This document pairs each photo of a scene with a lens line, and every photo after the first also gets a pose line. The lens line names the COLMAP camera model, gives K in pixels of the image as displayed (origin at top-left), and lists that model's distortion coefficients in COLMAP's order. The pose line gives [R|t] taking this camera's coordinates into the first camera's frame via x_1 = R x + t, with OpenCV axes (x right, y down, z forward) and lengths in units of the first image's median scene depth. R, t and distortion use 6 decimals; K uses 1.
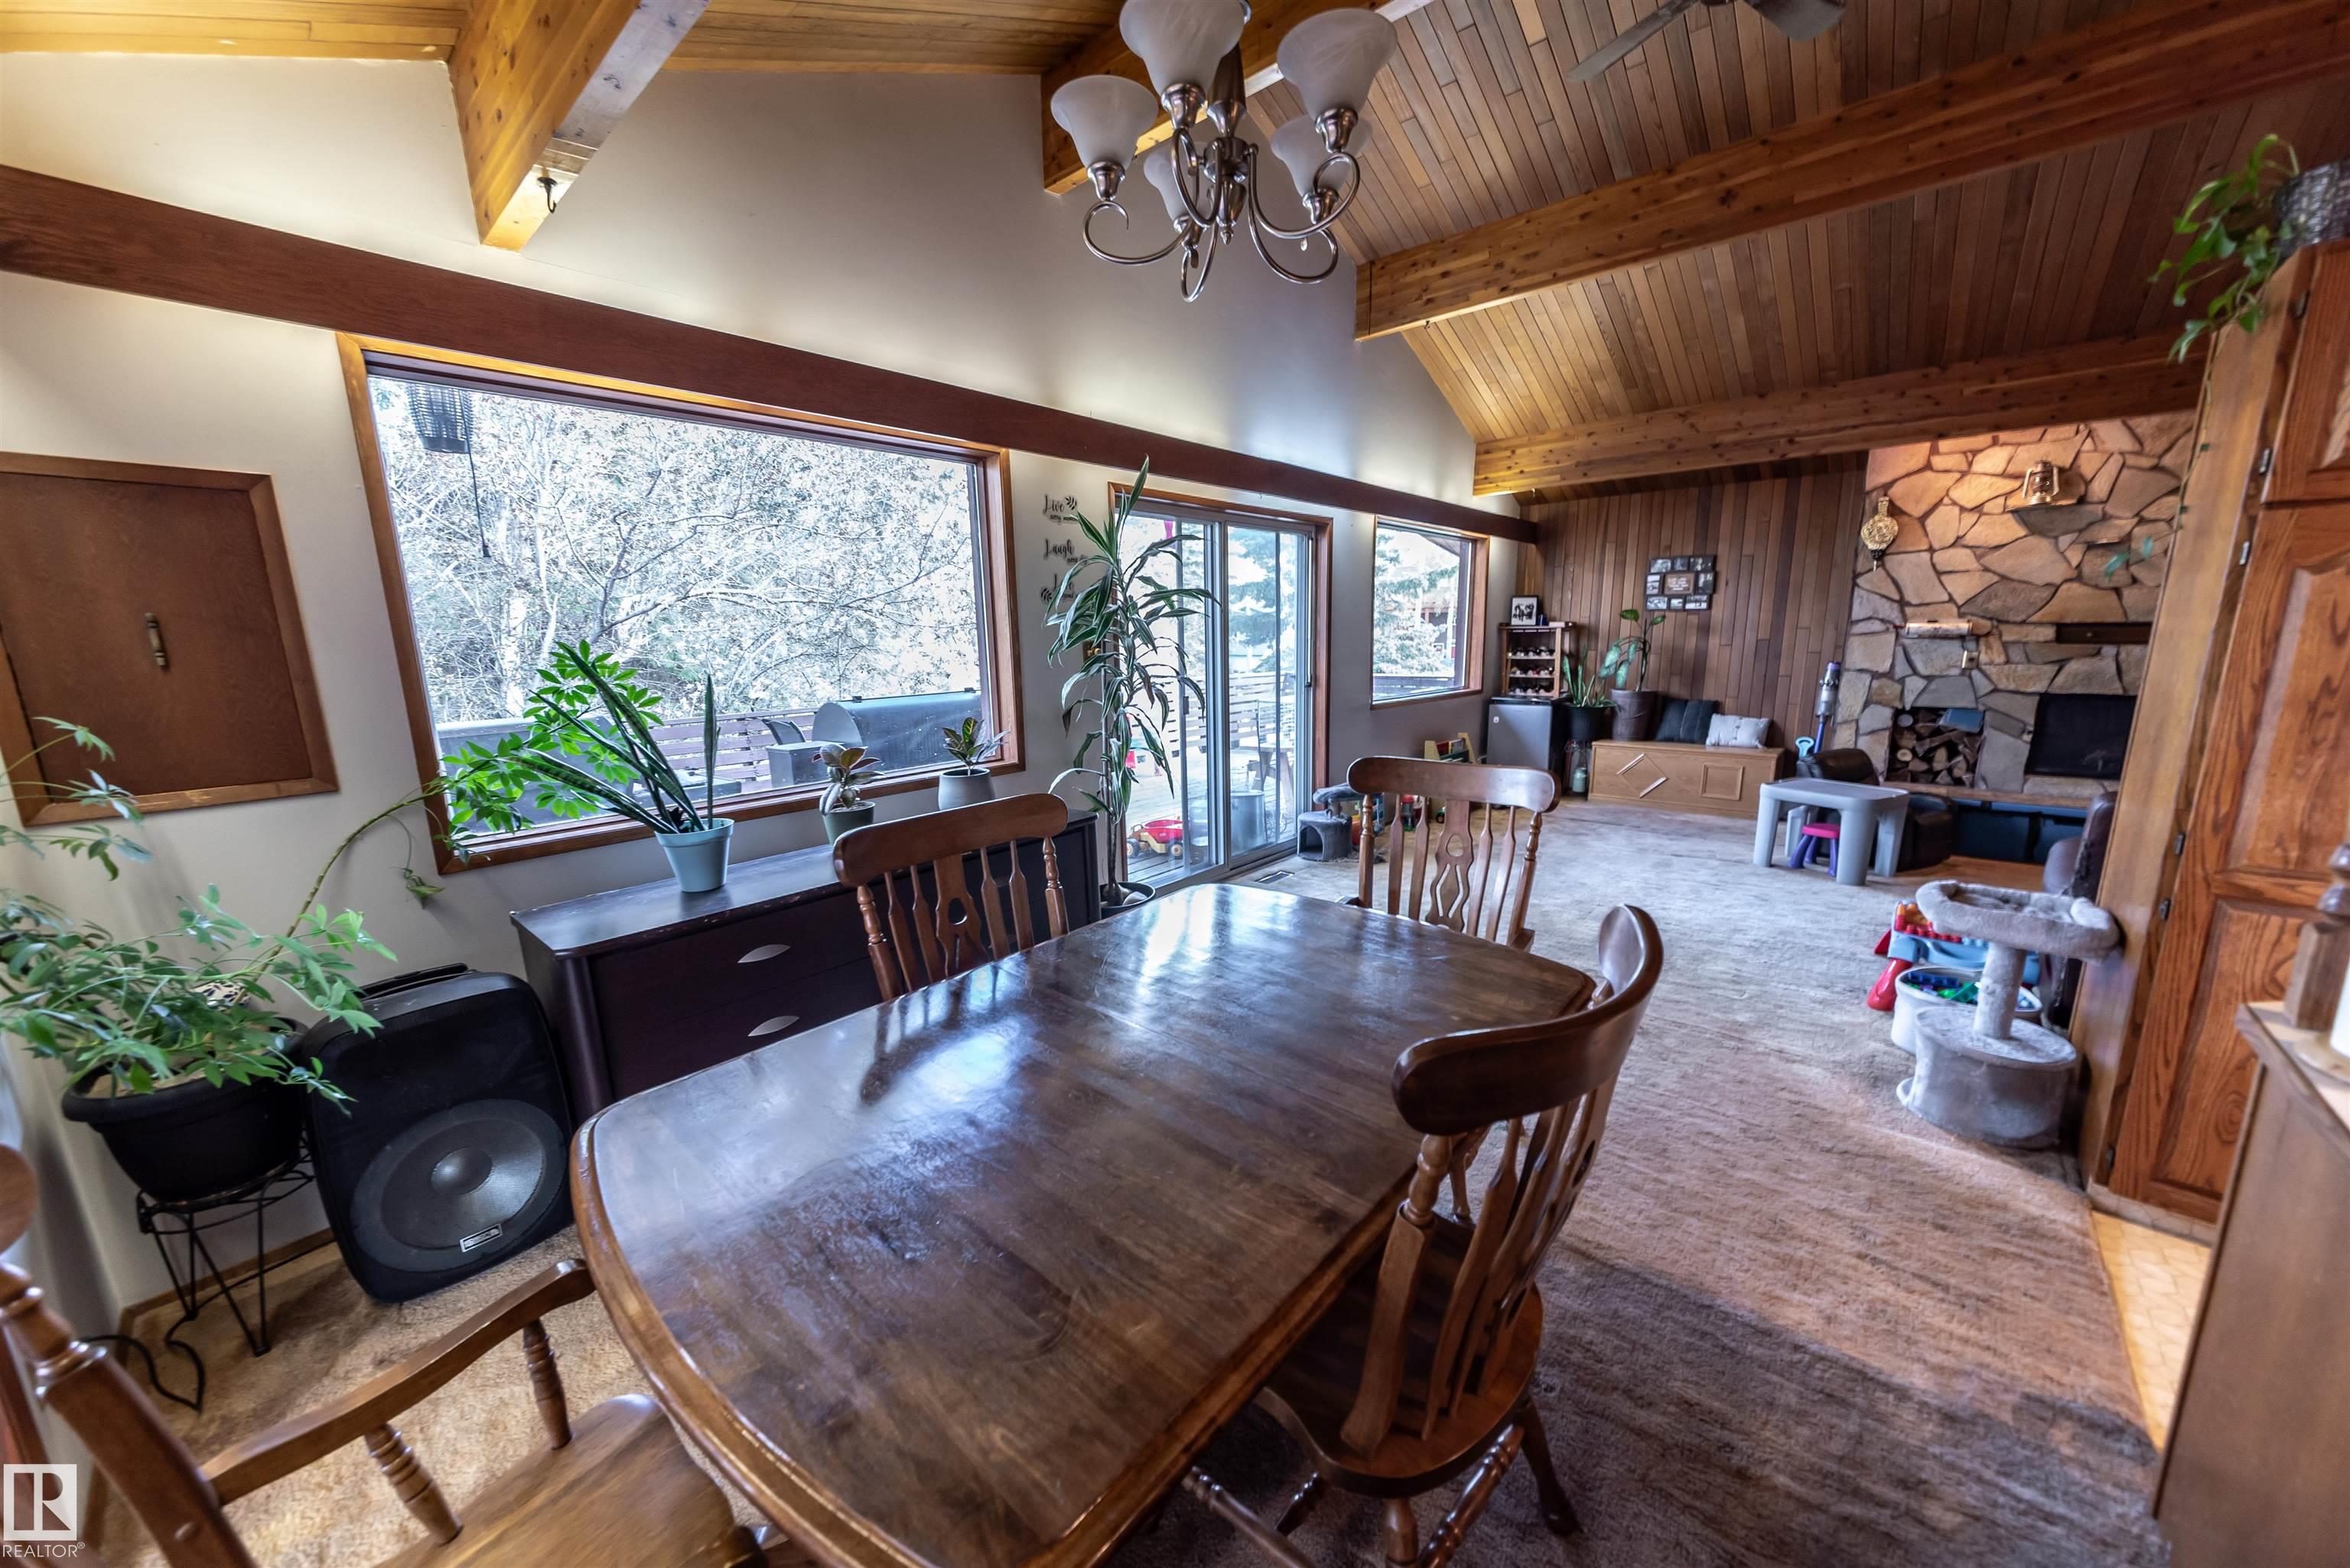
lens RADIAL K [[856.4, 0, 1171.3], [0, 856.4, 794.1], [0, 0, 1]] dist [-0.008048, 0.003443]
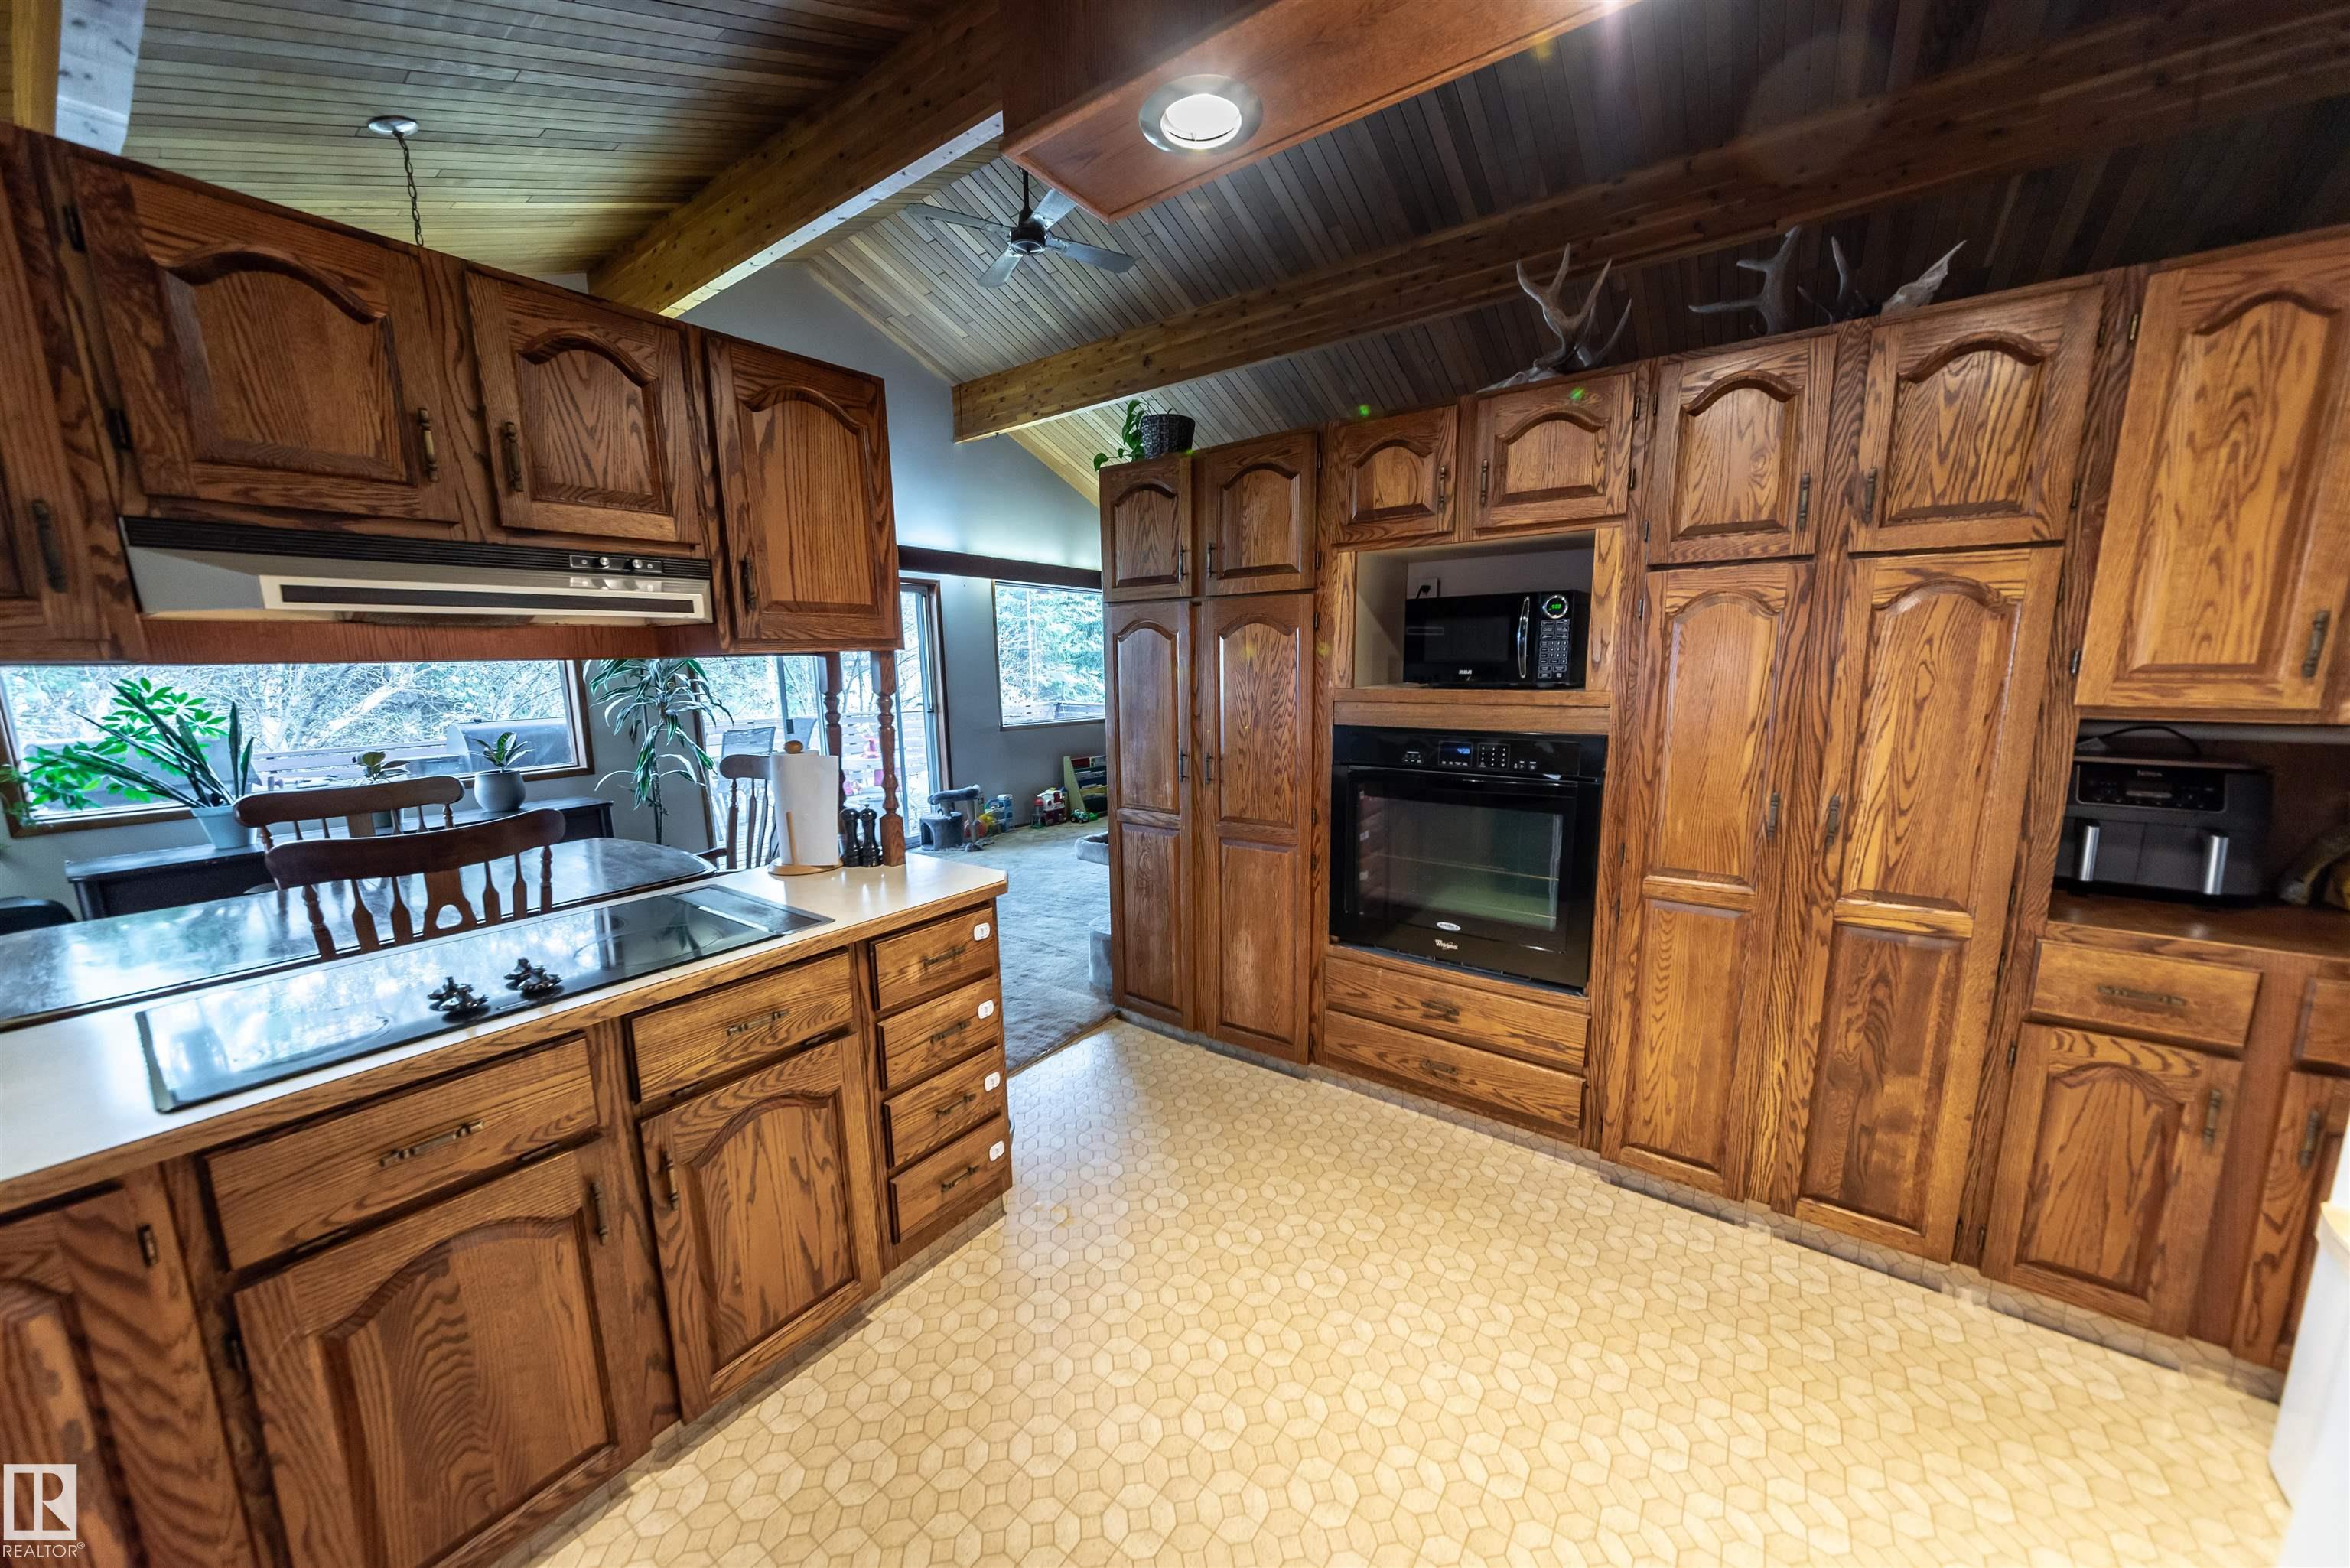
lens RADIAL K [[813.7, 0, 1183.1], [0, 813.7, 792.2], [0, 0, 1]] dist [-0.009608, -0.000057]
pose [[0.995315, -0.011423, 0.096003, 0.420938], [0.014808, 0.999291, -0.034621, 0.040210], [-0.095539, 0.035880, 0.994779, -0.224752]]
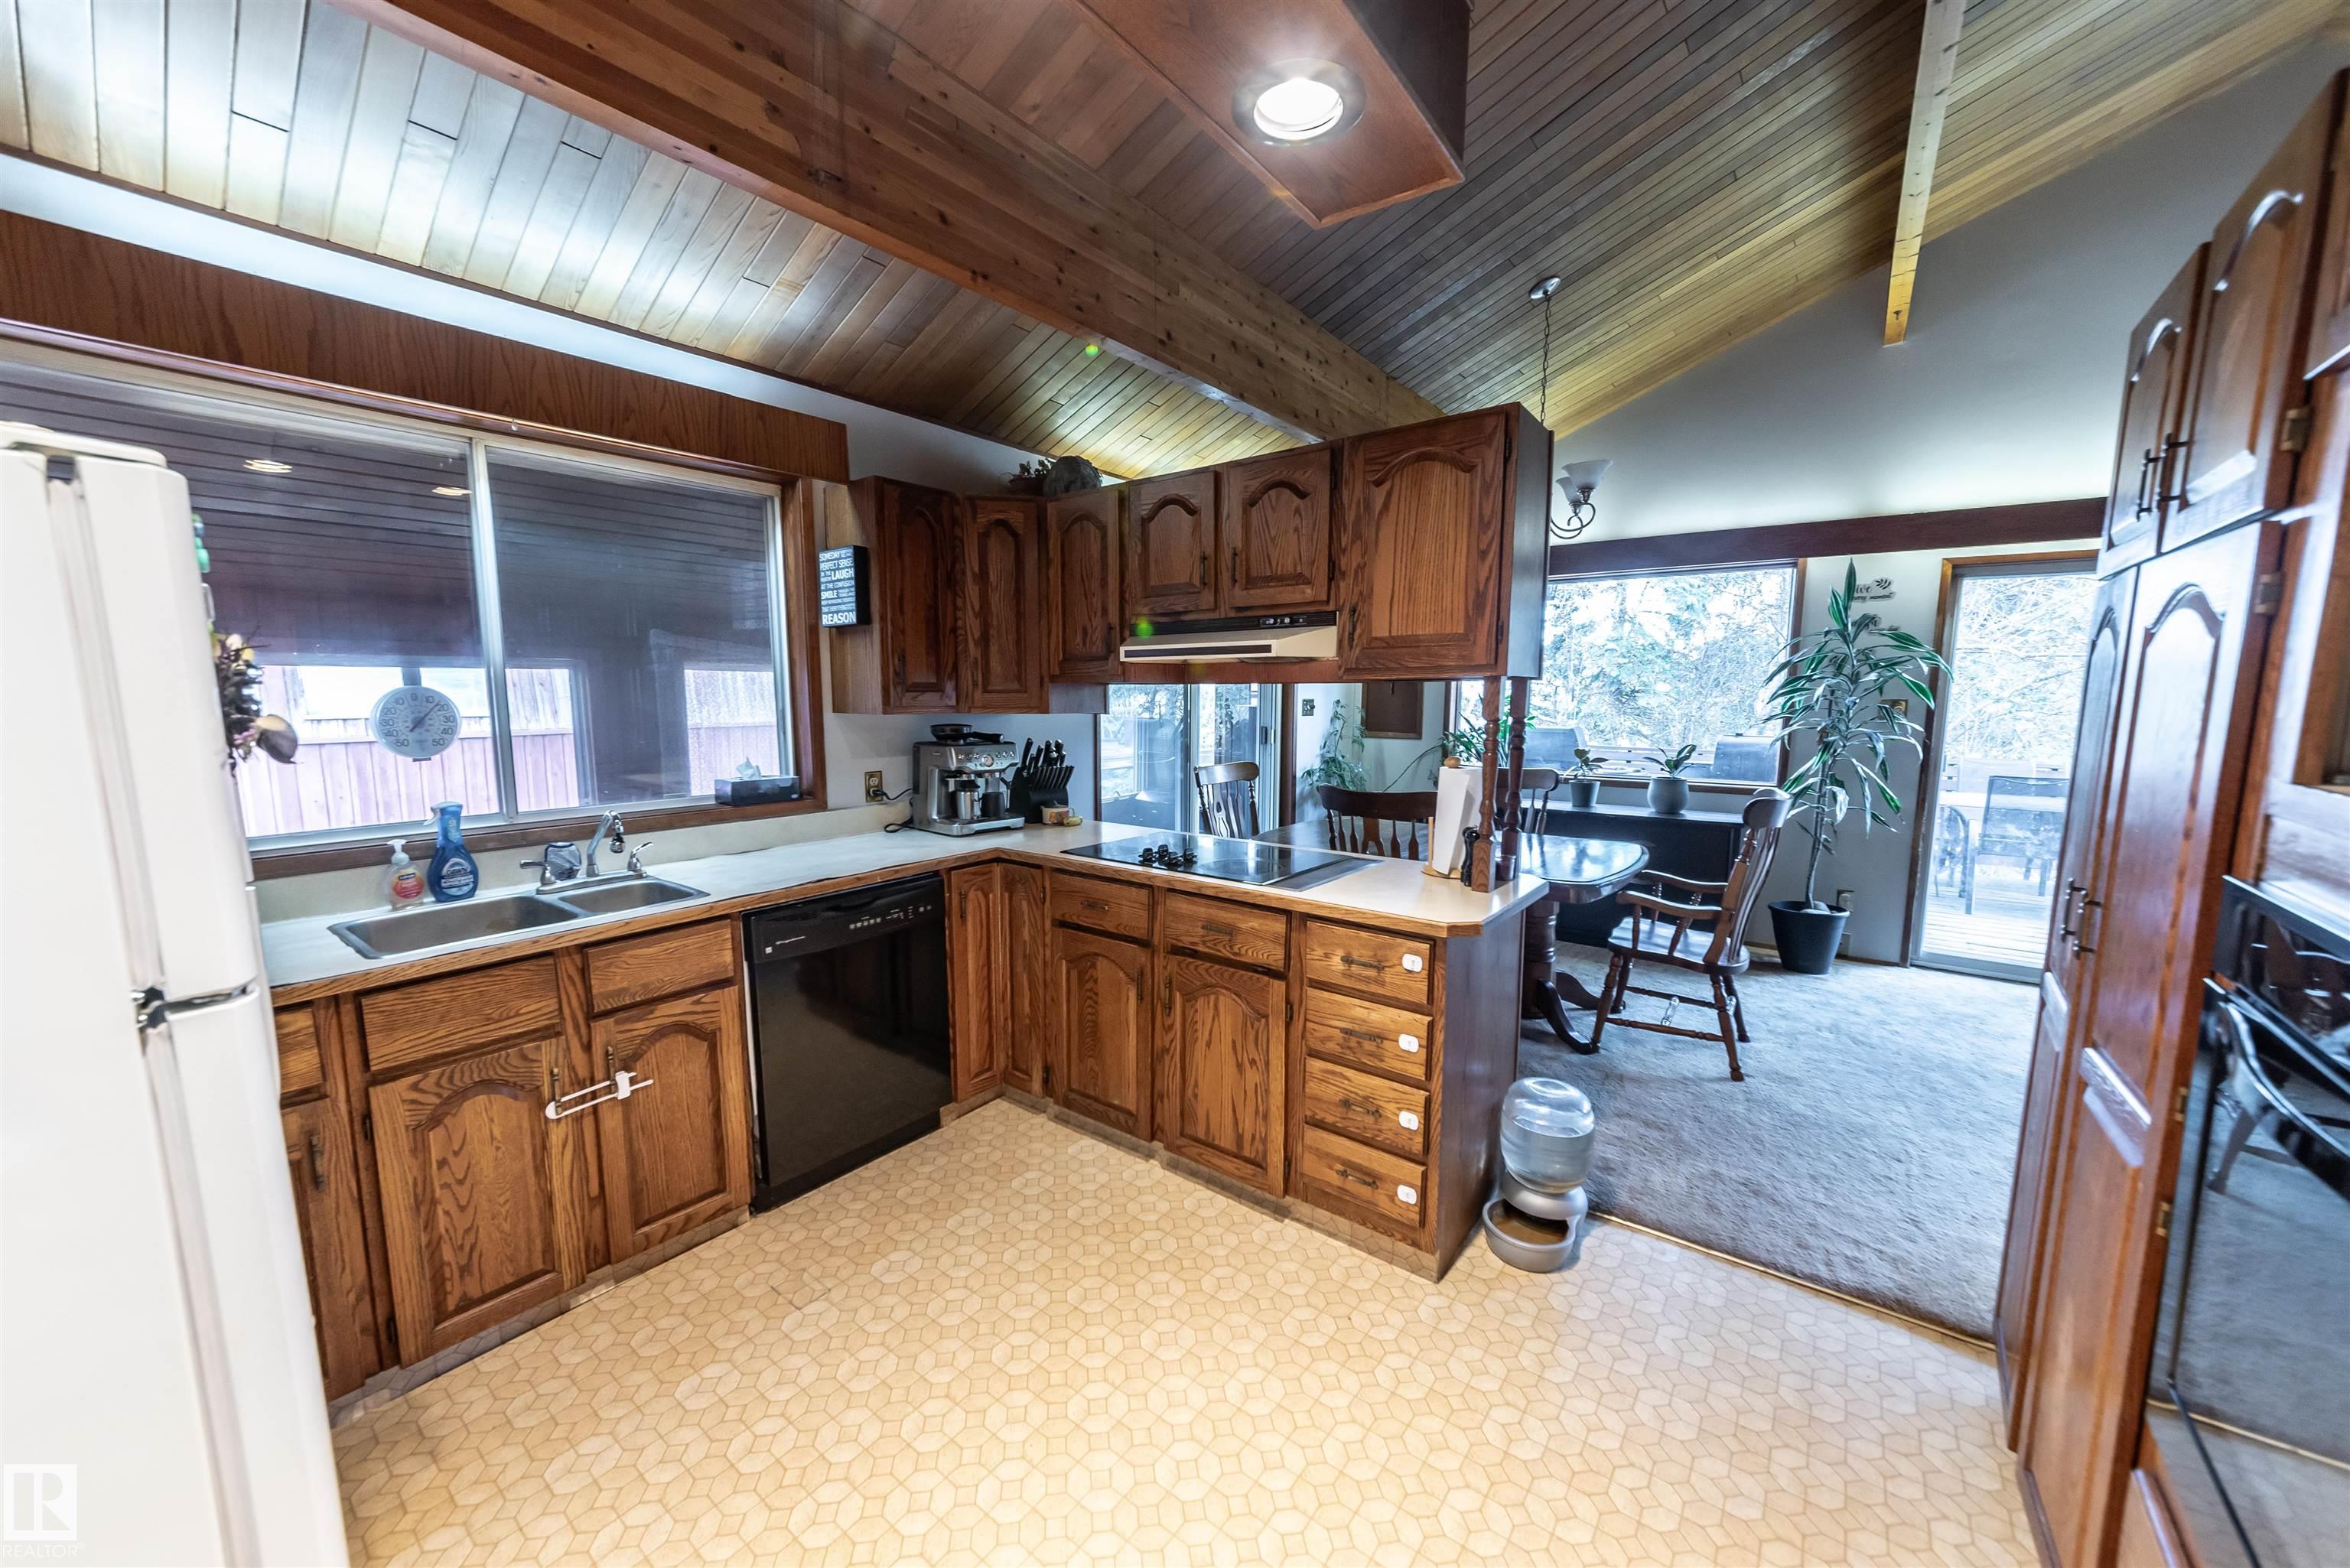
lens RADIAL K [[856.4, 0, 1171.3], [0, 856.4, 794.1], [0, 0, 1]] dist [-0.008048, 0.003443]
pose [[0.059111, 0.142926, -0.987967, 0.712301], [-0.197551, 0.971799, 0.128768, -0.009715], [0.978509, 0.187562, 0.085679, -0.007702]]
